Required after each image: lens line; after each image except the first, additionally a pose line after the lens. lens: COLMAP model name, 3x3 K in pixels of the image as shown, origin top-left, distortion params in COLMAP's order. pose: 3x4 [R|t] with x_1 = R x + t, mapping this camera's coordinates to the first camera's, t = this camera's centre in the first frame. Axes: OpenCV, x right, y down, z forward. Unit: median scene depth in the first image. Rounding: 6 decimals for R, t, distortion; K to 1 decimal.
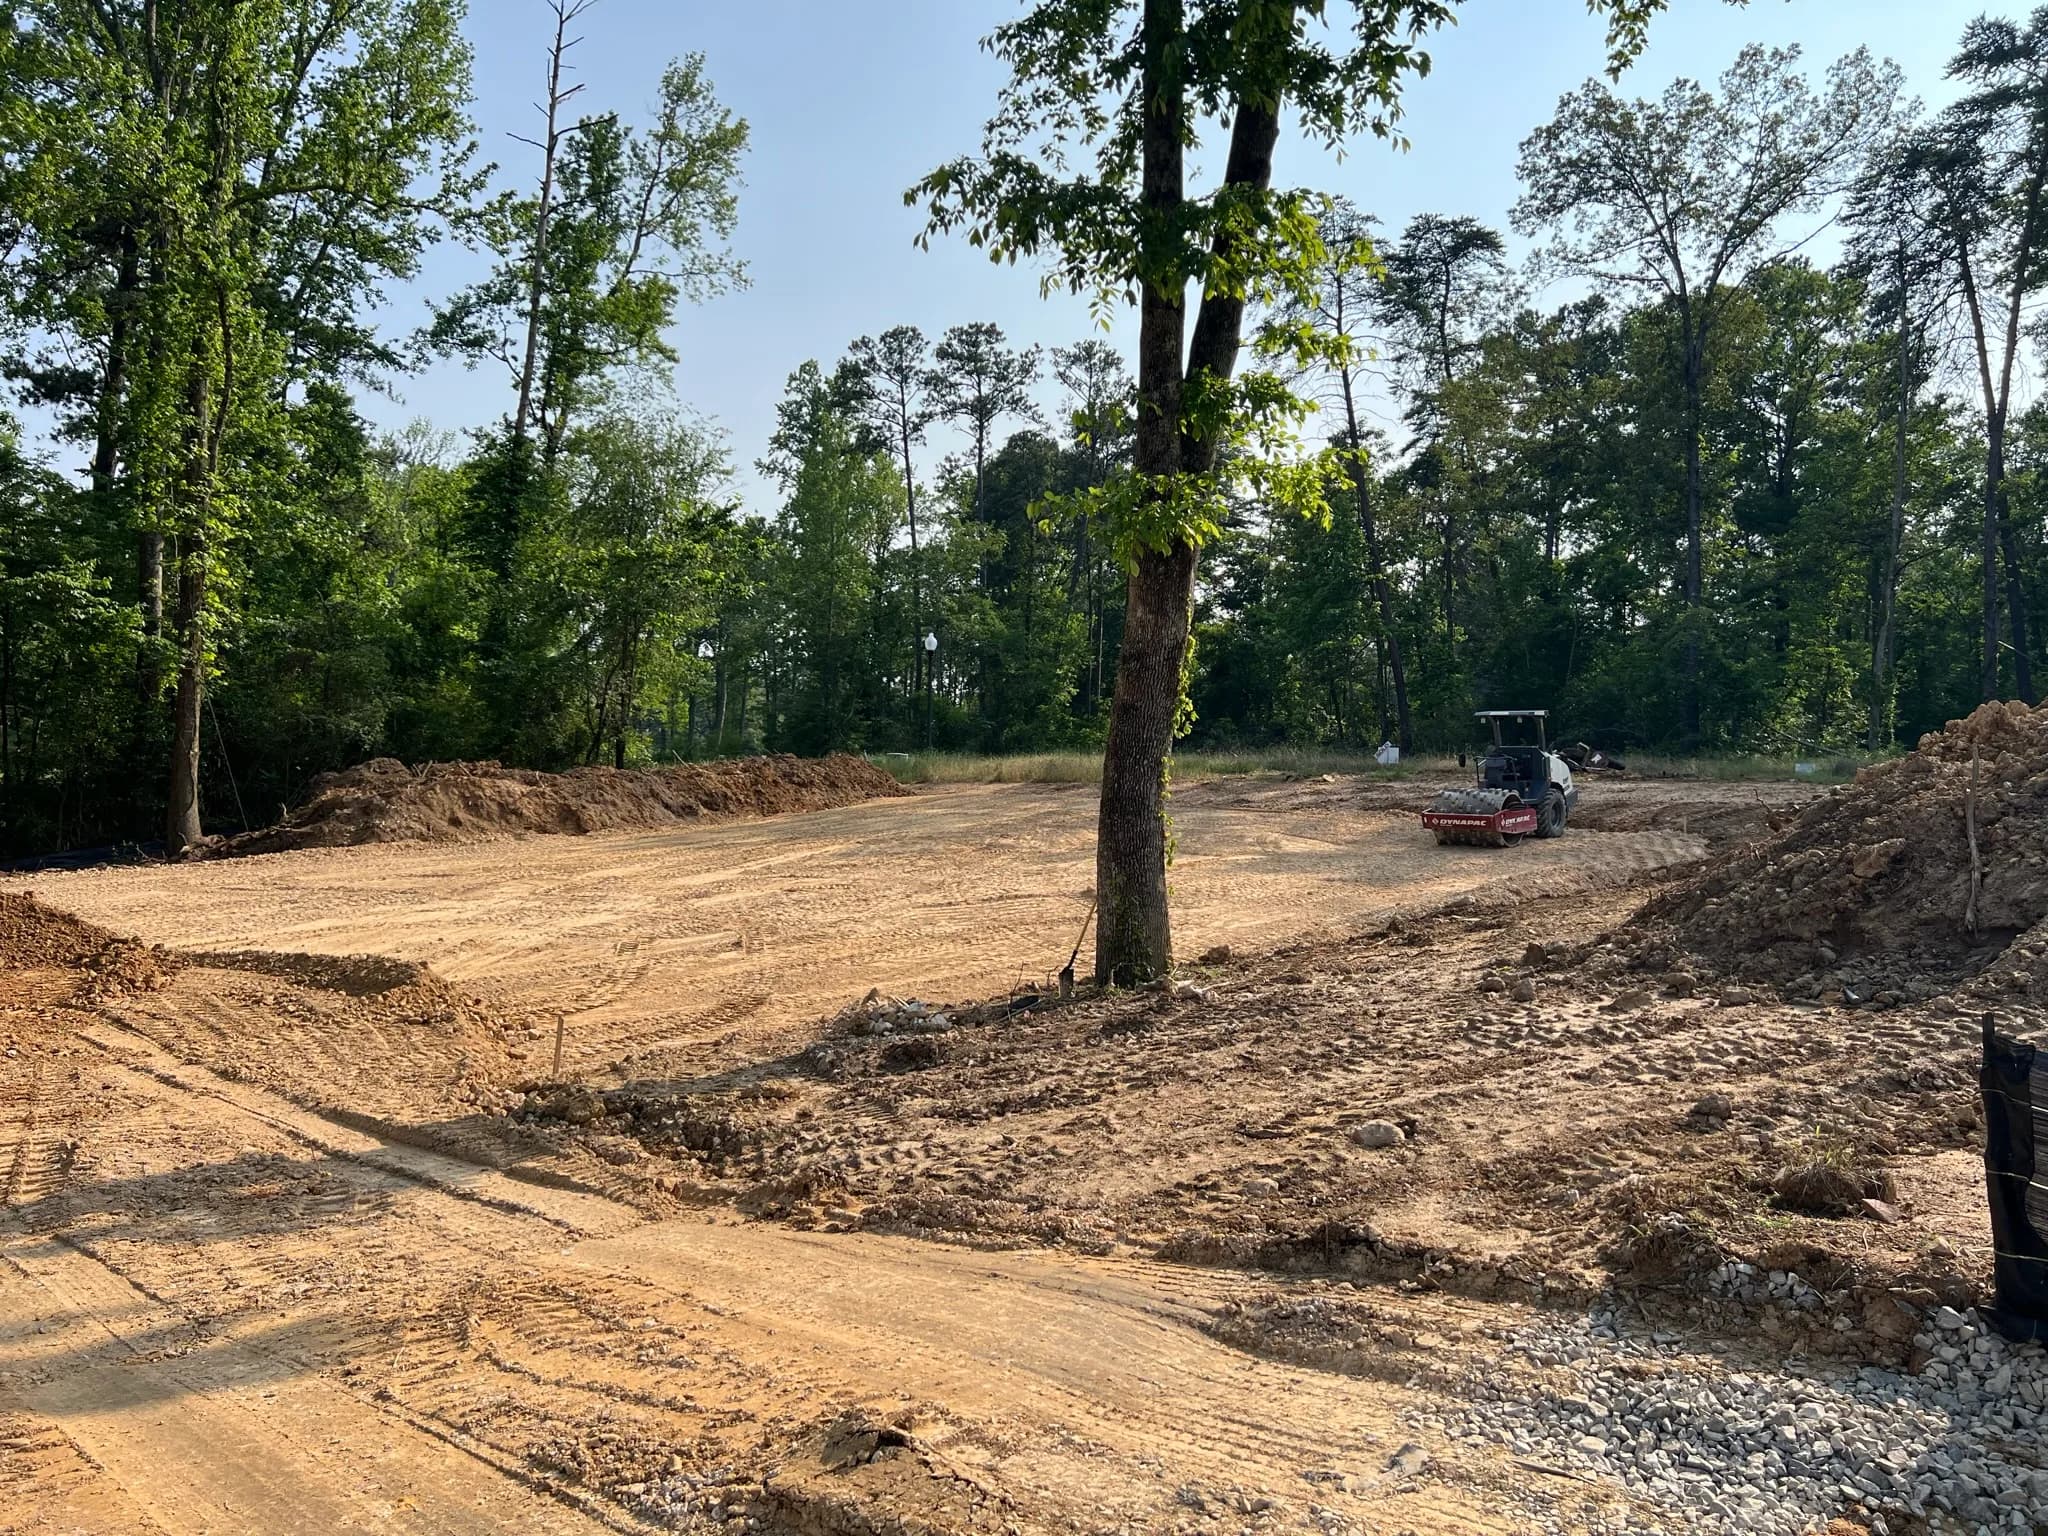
lens RADIAL K [[1546.2, 0, 1044.1], [0, 1546.2, 768.8], [0, 0, 1]] dist [0.075021, -0.085118]
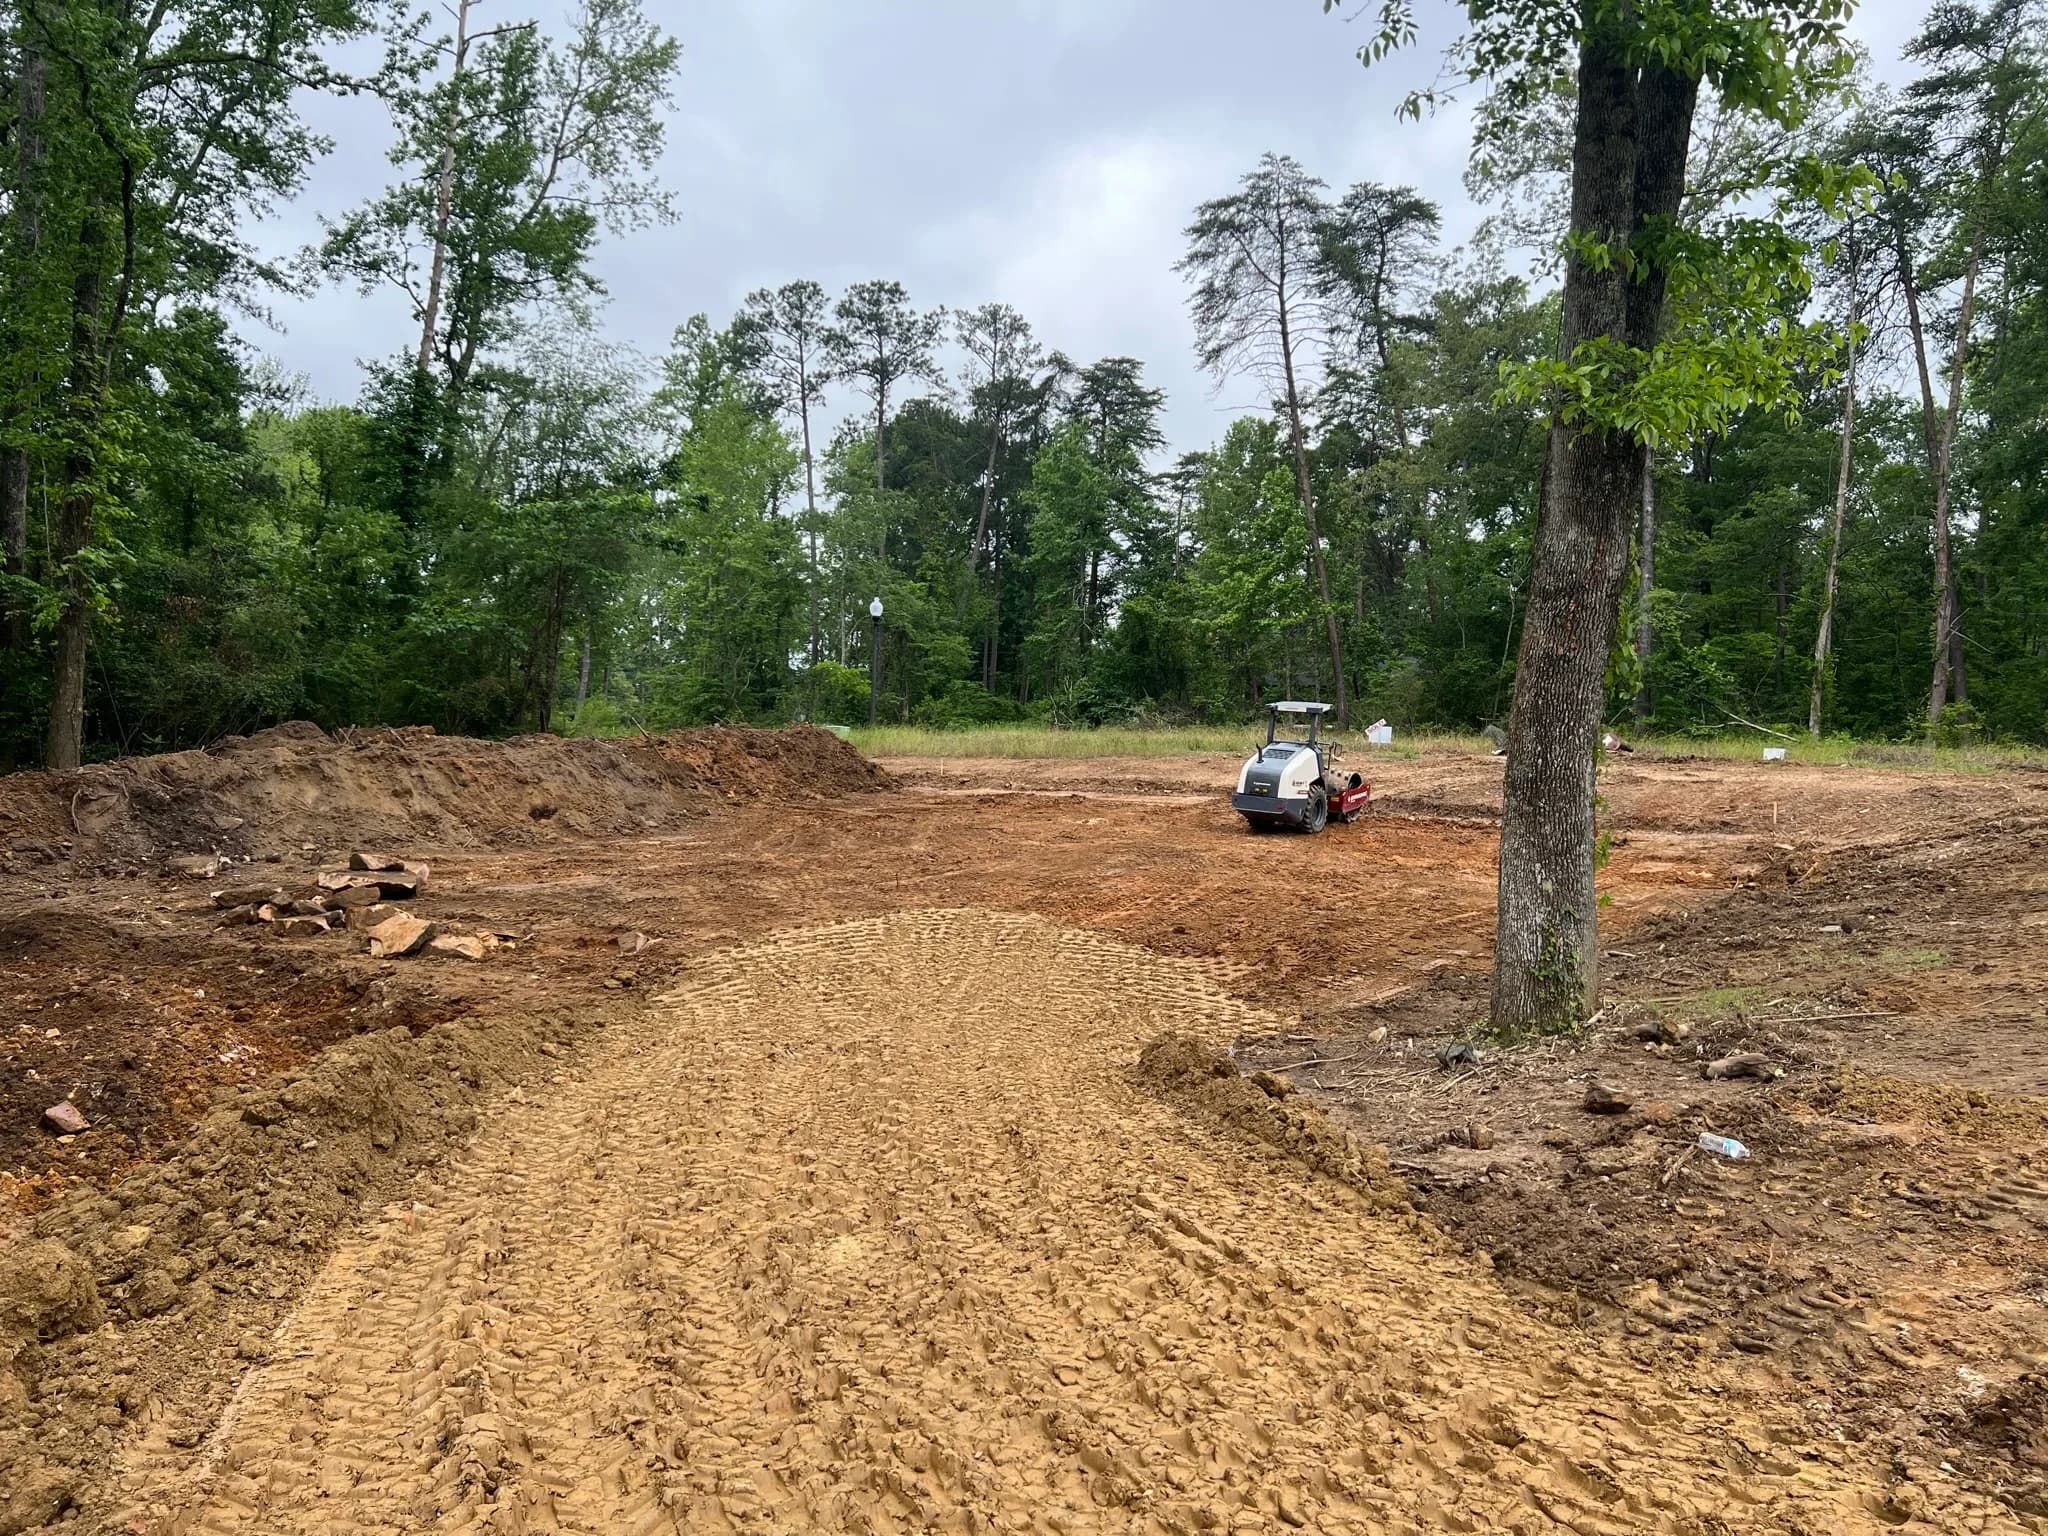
lens RADIAL K [[1536.4, 0, 1029.1], [0, 1536.4, 756.4], [0, 0, 1]] dist [0.070183, -0.071906]
pose [[0.995720, 0.012778, 0.091535, -0.048826], [-0.013382, 0.999893, 0.005992, 0.001327], [-0.091449, -0.007191, 0.995784, 0.049016]]
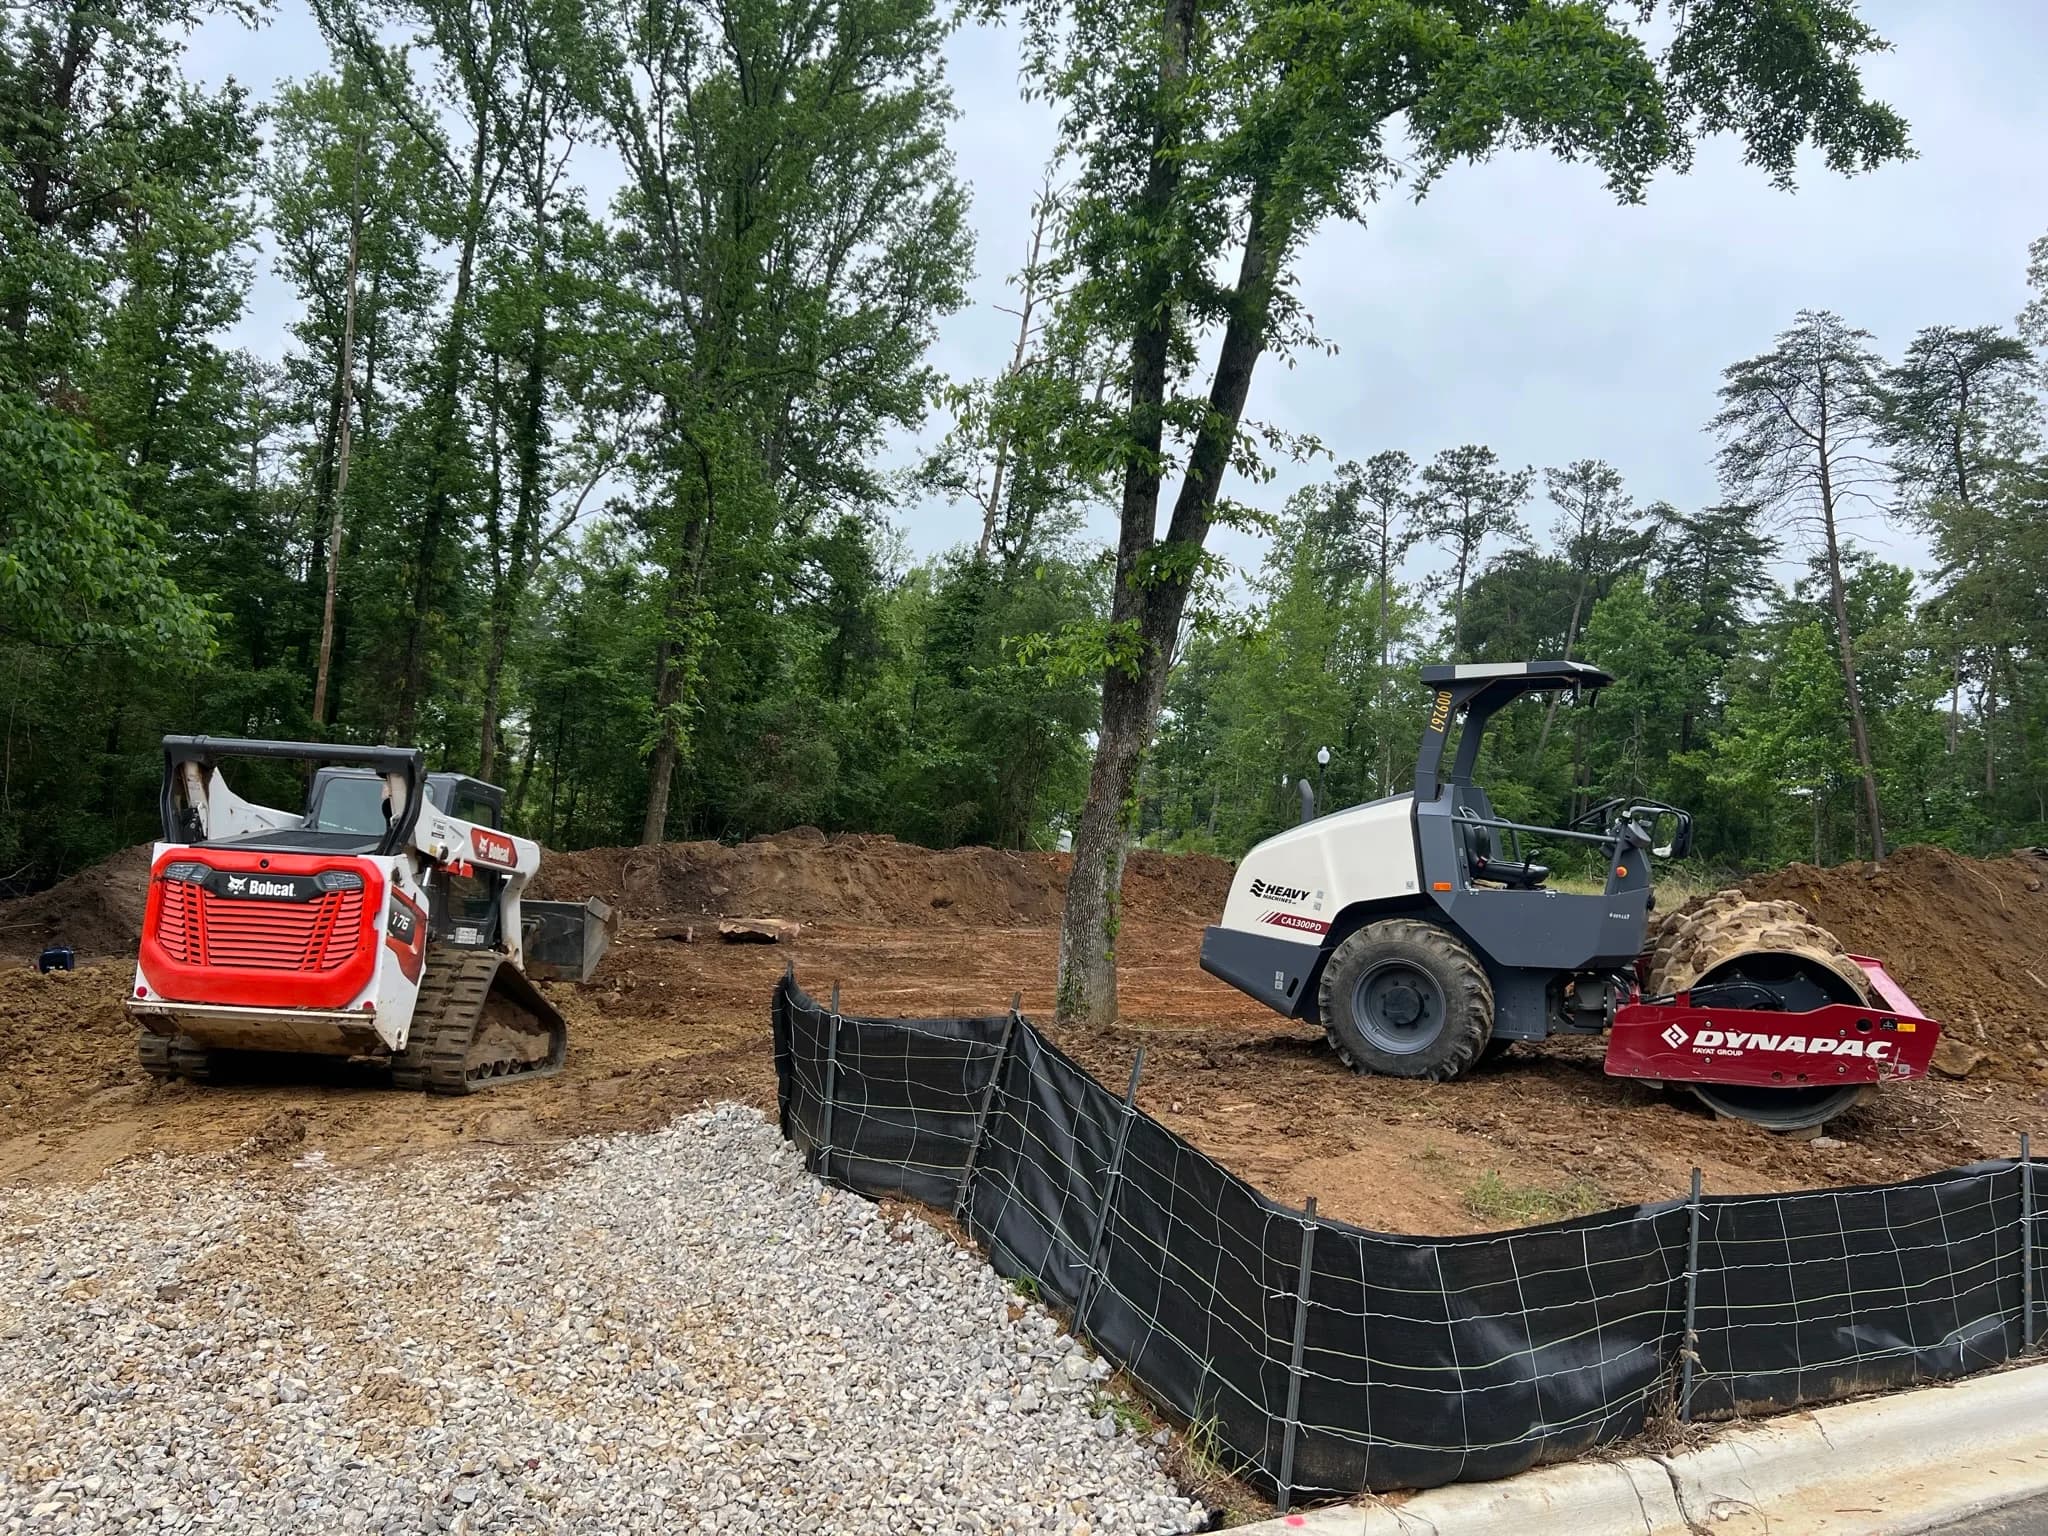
lens RADIAL K [[1536.3, 0, 1022.5], [0, 1536.3, 779.2], [0, 0, 1]] dist [0.067942, -0.077767]
pose [[0.931917, 0.058130, -0.357982, 0.083358], [-0.080557, 0.995591, -0.048043, 0.000347], [0.353611, 0.073610, 0.932492, -0.031405]]
